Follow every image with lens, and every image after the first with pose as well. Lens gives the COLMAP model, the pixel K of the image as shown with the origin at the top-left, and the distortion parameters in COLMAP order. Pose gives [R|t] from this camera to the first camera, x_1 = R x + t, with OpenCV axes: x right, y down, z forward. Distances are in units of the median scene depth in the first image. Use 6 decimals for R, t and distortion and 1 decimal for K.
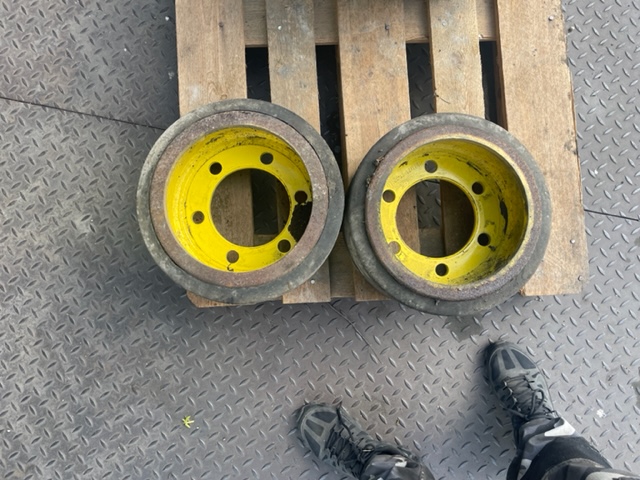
lens RADIAL K [[485.6, 0, 323.2], [0, 485.6, 240.6], [0, 0, 1]] dist [0.043099, -0.065126]
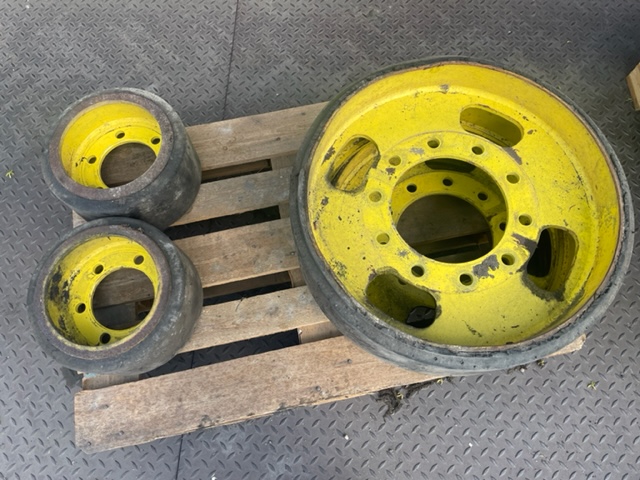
lens RADIAL K [[485.6, 0, 320.6], [0, 485.6, 237.0], [0, 0, 1]] dist [0.043099, -0.065126]
pose [[0.142136, 0.927306, -0.346268, 0.534070], [-0.986164, 0.162808, 0.031200, -0.553138], [0.085307, 0.337042, 0.937617, -0.177161]]
